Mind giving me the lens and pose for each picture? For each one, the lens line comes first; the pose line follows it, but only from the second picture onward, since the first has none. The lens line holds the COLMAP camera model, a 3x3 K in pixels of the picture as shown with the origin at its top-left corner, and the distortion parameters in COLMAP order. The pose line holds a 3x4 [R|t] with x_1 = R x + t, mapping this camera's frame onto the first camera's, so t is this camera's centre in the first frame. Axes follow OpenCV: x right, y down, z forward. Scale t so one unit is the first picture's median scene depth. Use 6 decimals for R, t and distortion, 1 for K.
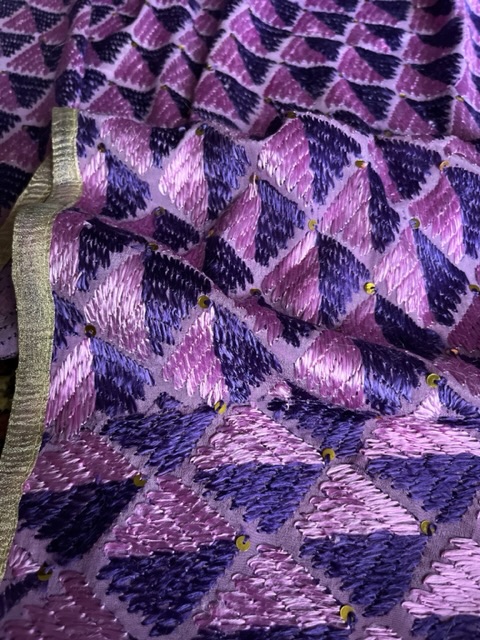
lens RADIAL K [[499.4, 0, 240.3], [0, 499.4, 322.9], [0, 0, 1]] dist [-0.001404, 0.000080]
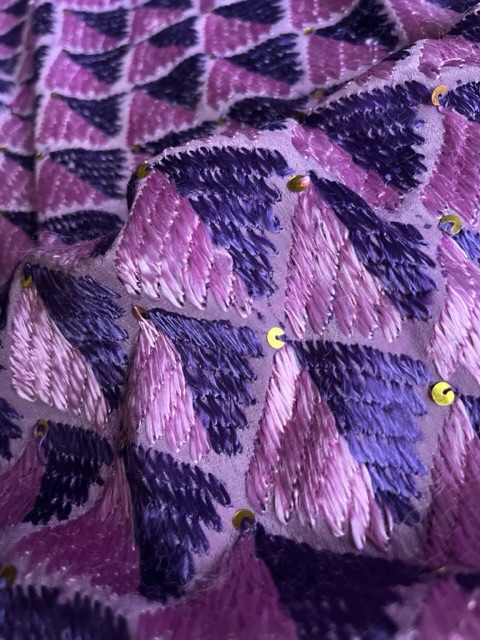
lens RADIAL K [[499.4, 0, 237.6], [0, 499.4, 317.9], [0, 0, 1]] dist [-0.001404, 0.000080]
pose [[0.858140, -0.504486, -0.095338, 0.161104], [0.501972, 0.863408, -0.050500, -0.196119], [0.107792, -0.004521, 0.994163, 0.461158]]
